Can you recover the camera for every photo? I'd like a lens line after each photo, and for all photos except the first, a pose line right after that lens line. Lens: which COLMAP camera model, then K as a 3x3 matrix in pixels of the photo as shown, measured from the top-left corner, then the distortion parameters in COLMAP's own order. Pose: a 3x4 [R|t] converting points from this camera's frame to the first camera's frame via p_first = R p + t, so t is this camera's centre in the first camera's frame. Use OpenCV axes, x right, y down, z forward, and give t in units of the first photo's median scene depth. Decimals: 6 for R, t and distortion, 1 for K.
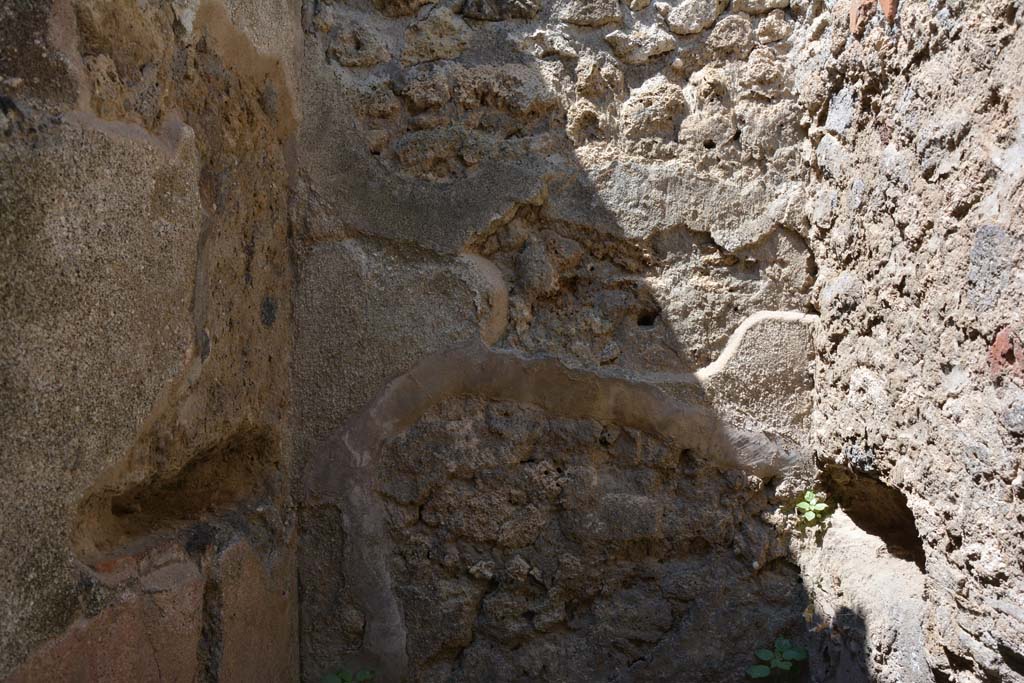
lens RADIAL K [[785.2, 0, 507.2], [0, 785.2, 341.1], [0, 0, 1]] dist [-0.155722, 0.098449]
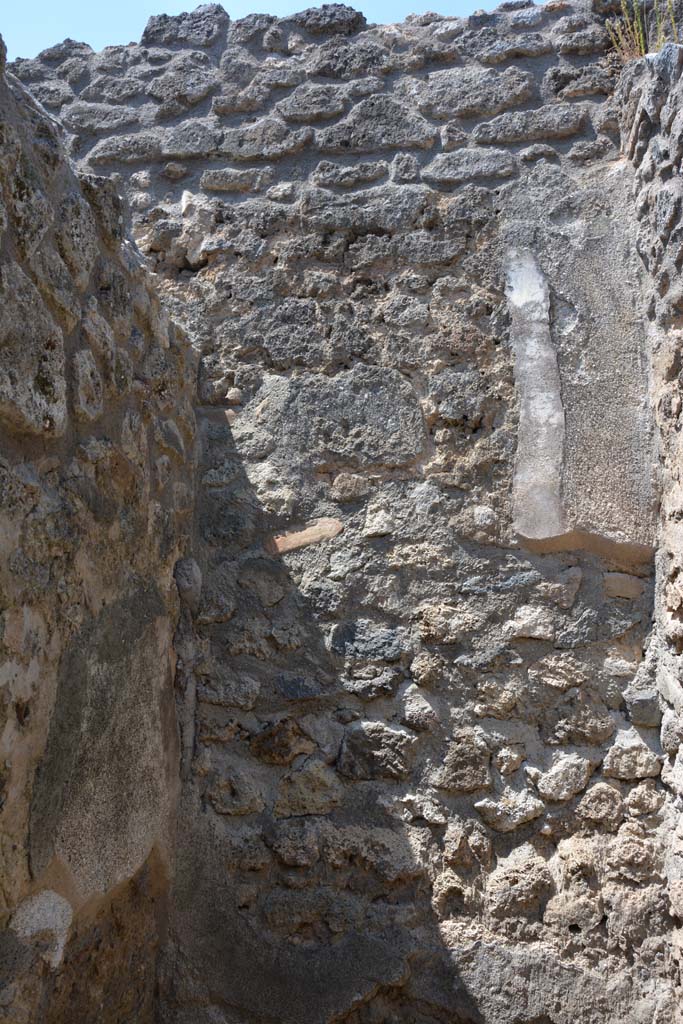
lens RADIAL K [[785.2, 0, 338.9], [0, 785.2, 515.5], [0, 0, 1]] dist [-0.155722, 0.098449]
pose [[0.995972, 0.029103, -0.084816, 0.025176], [-0.048079, 0.971728, -0.231156, -0.534420], [0.075691, 0.234303, 0.969213, -0.085578]]
